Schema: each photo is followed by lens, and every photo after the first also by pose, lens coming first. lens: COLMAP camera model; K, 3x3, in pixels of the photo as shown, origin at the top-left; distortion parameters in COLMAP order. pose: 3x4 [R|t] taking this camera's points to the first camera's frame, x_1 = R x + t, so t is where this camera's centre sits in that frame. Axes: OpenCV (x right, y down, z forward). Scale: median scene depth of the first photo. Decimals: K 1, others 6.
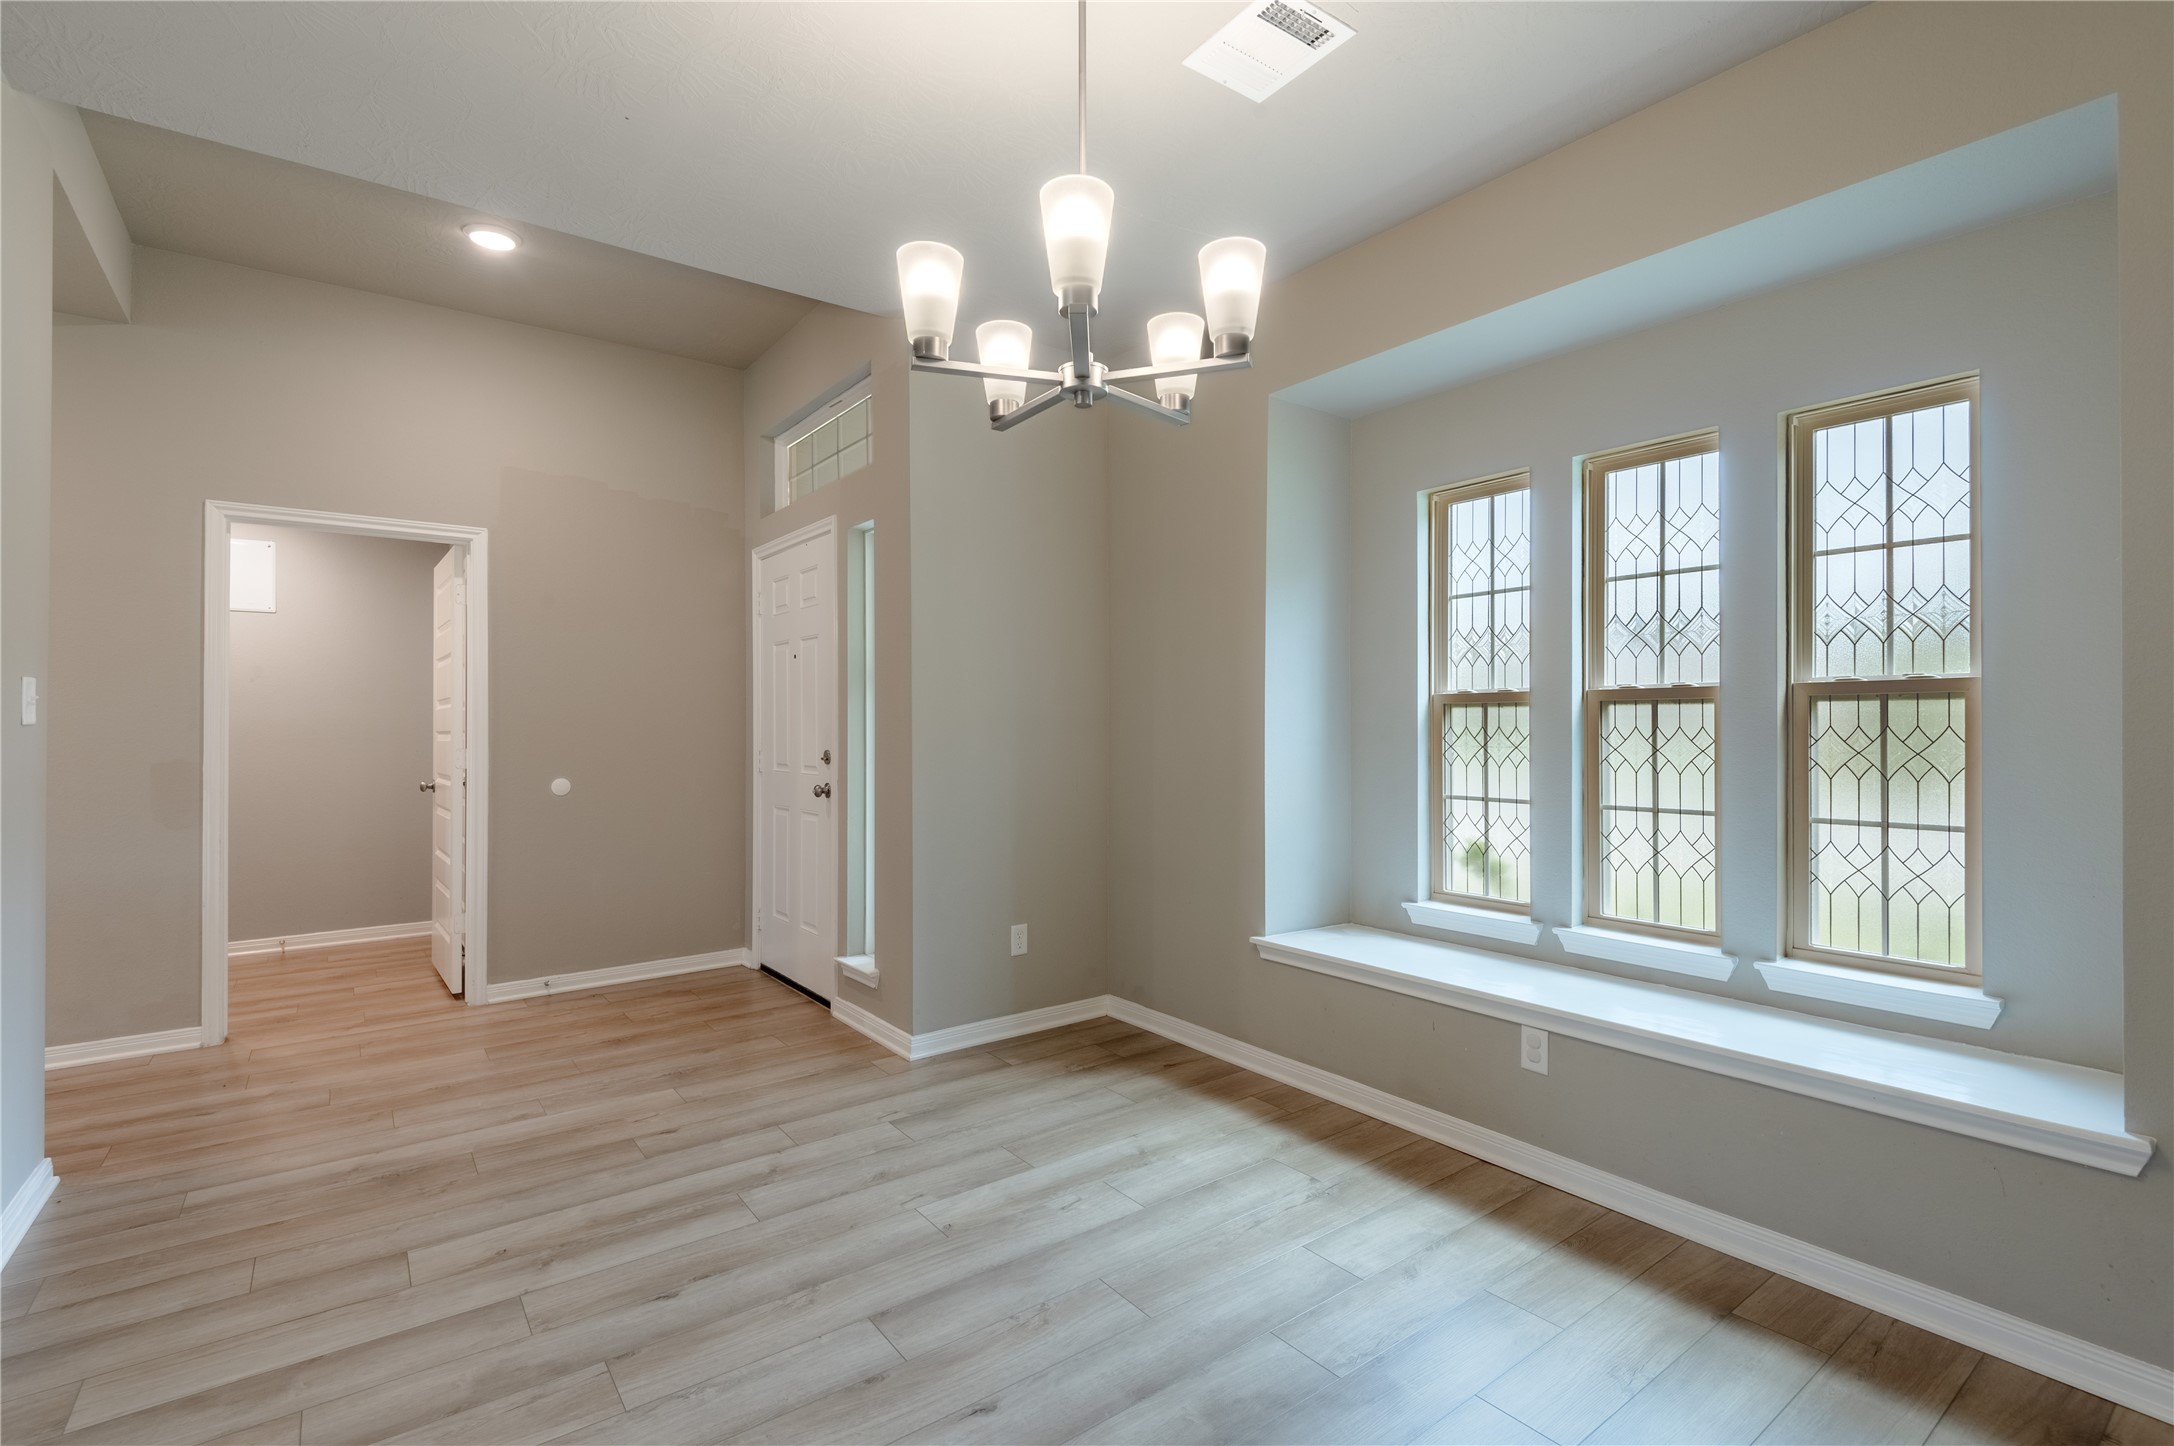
lens RADIAL K [[1004.5, 0, 1094.2], [0, 1004.5, 719.9], [0, 0, 1]] dist [0.020642, -0.011358]
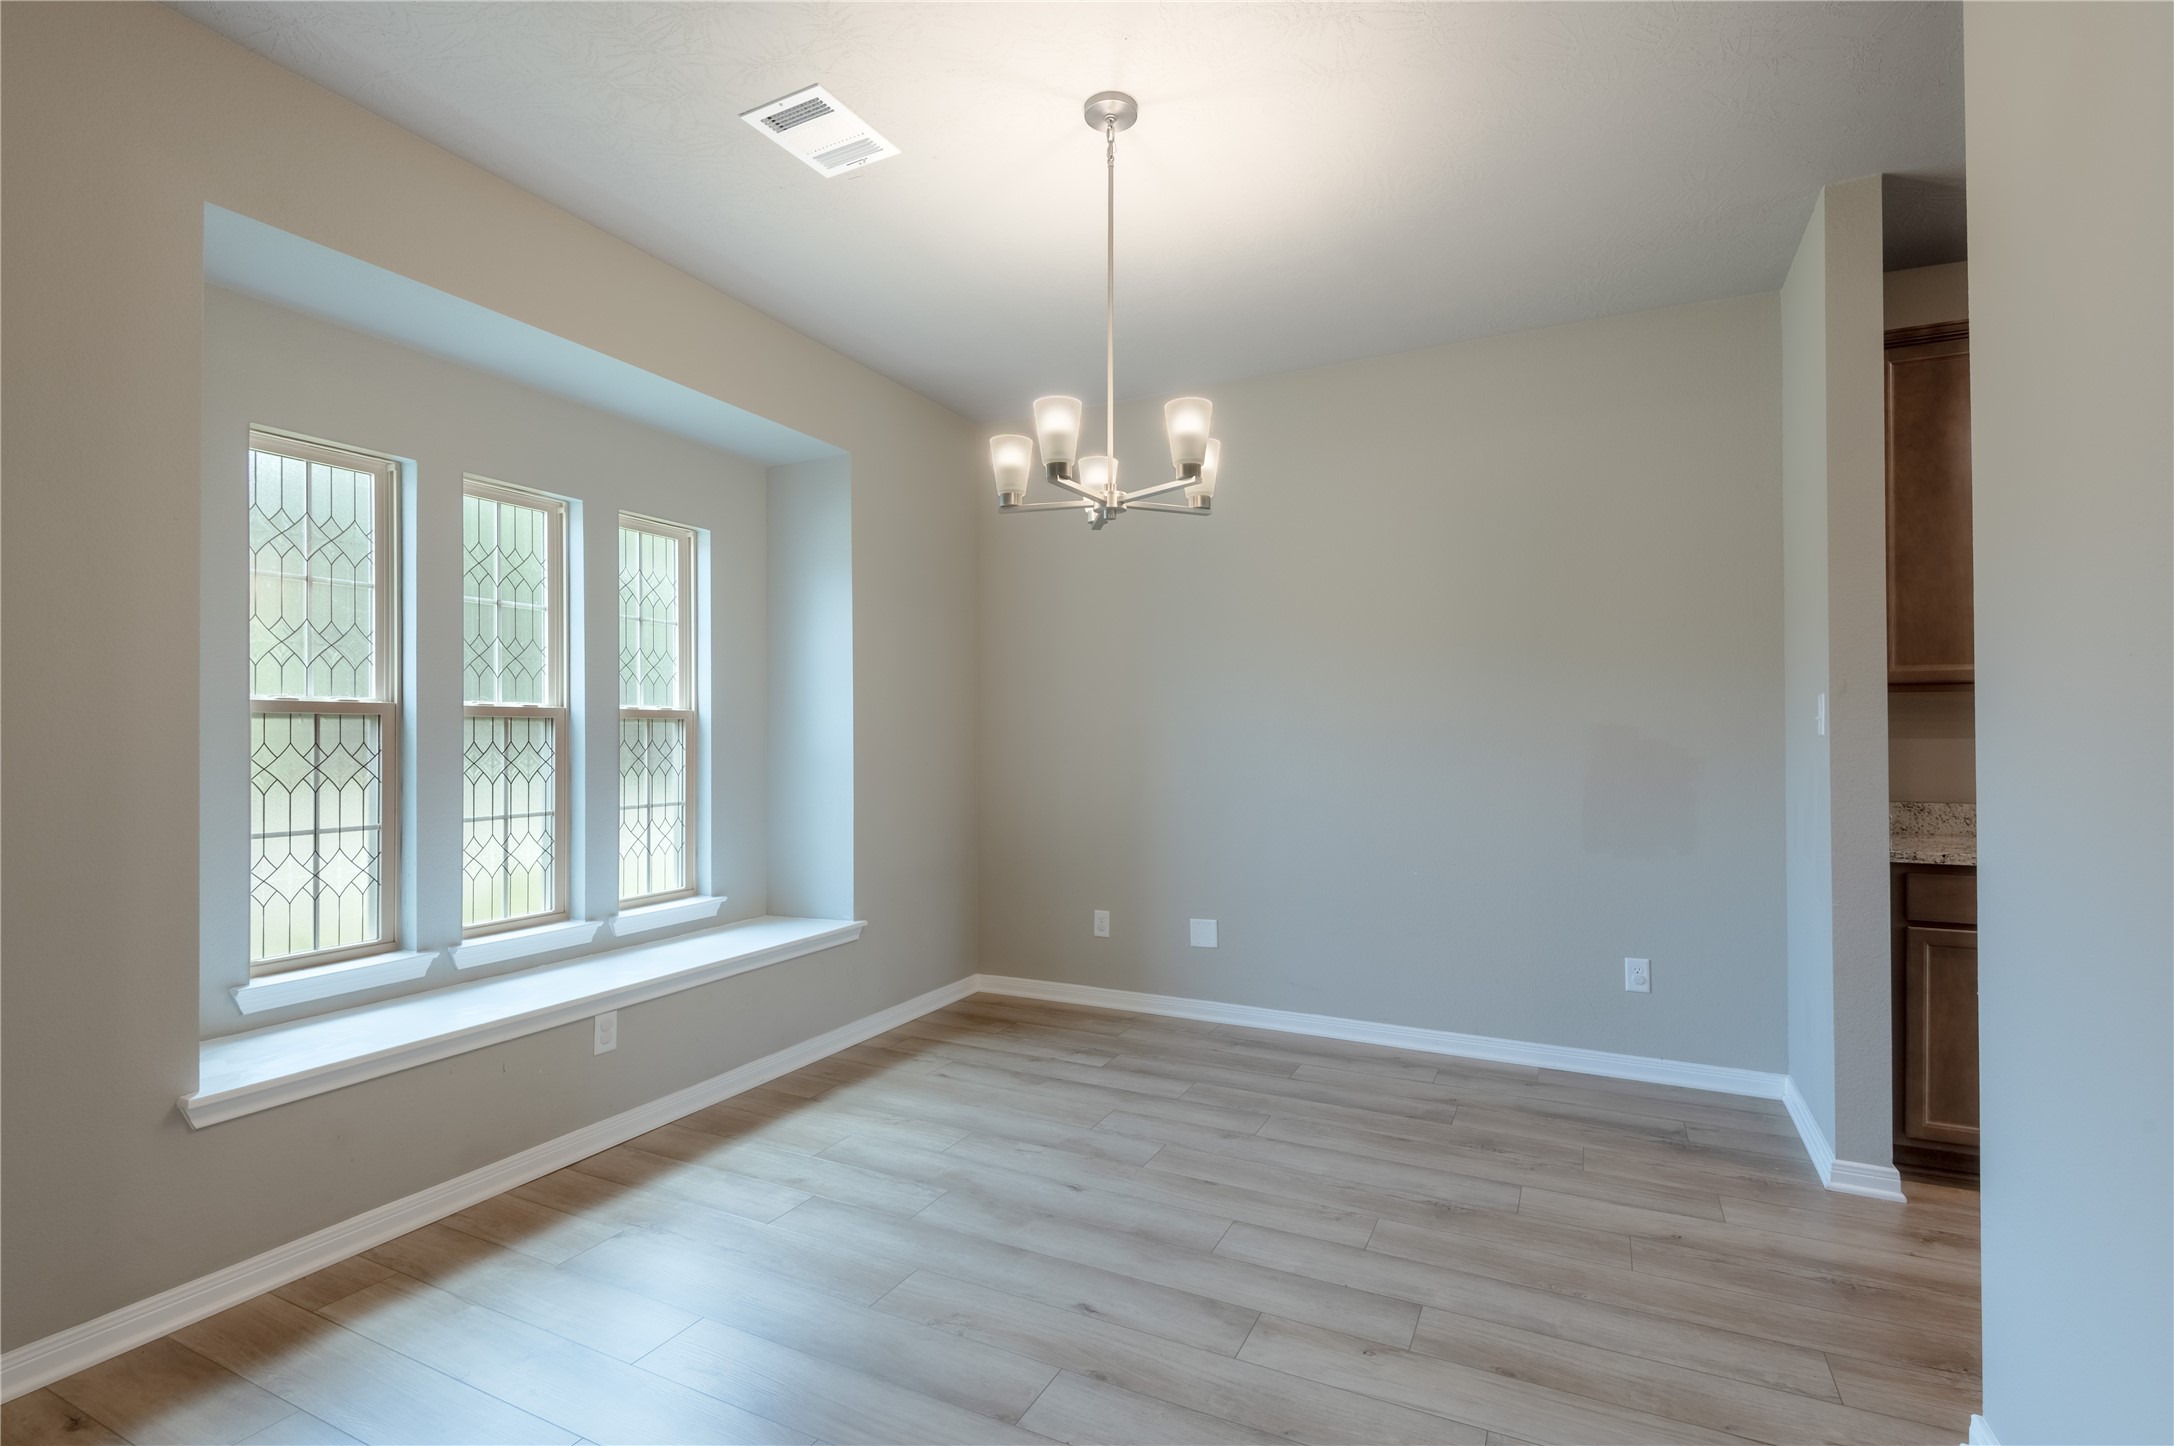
lens RADIAL K [[1004.5, 0, 1070.2], [0, 1004.5, 730.1], [0, 0, 1]] dist [0.020642, -0.011358]
pose [[-0.433172, 0.008876, 0.901267, -0.754317], [0.001771, 0.999958, -0.008997, 0.005561], [-0.901309, -0.002301, -0.433170, 0.979651]]
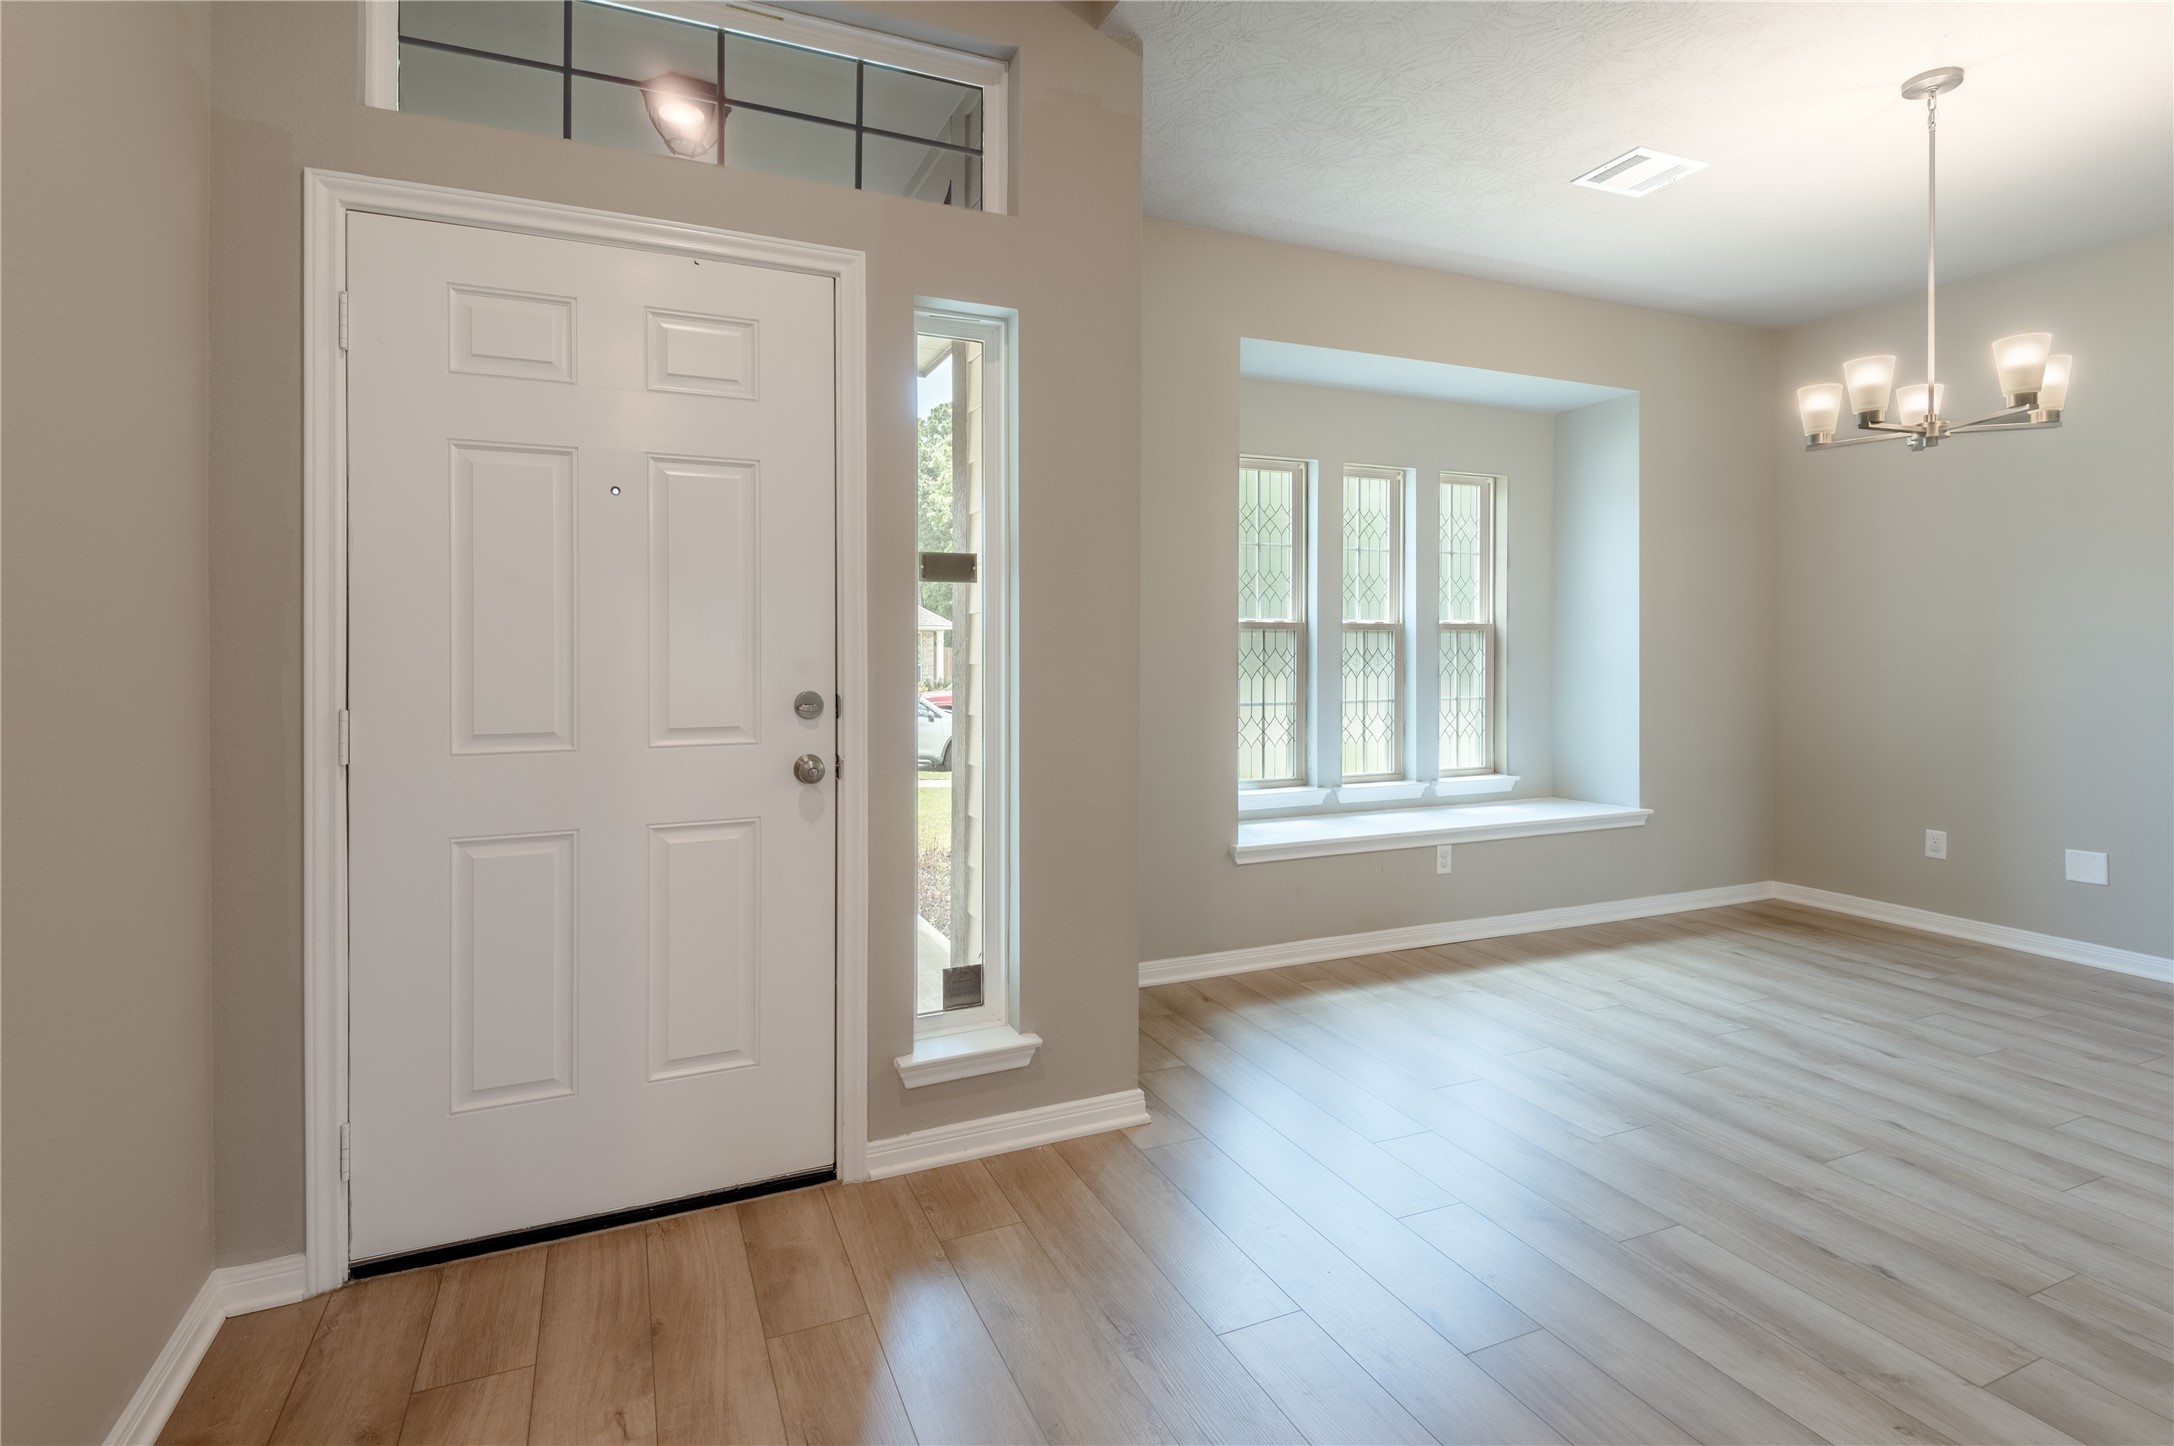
lens RADIAL K [[1004.5, 0, 1059.7], [0, 1004.5, 651.8], [0, 0, 1]] dist [0.020642, -0.011358]
pose [[0.247050, -0.000954, 0.969002, -1.129751], [-0.001907, 0.999997, 0.001470, 0.012453], [-0.969001, -0.002211, 0.247047, 1.138488]]
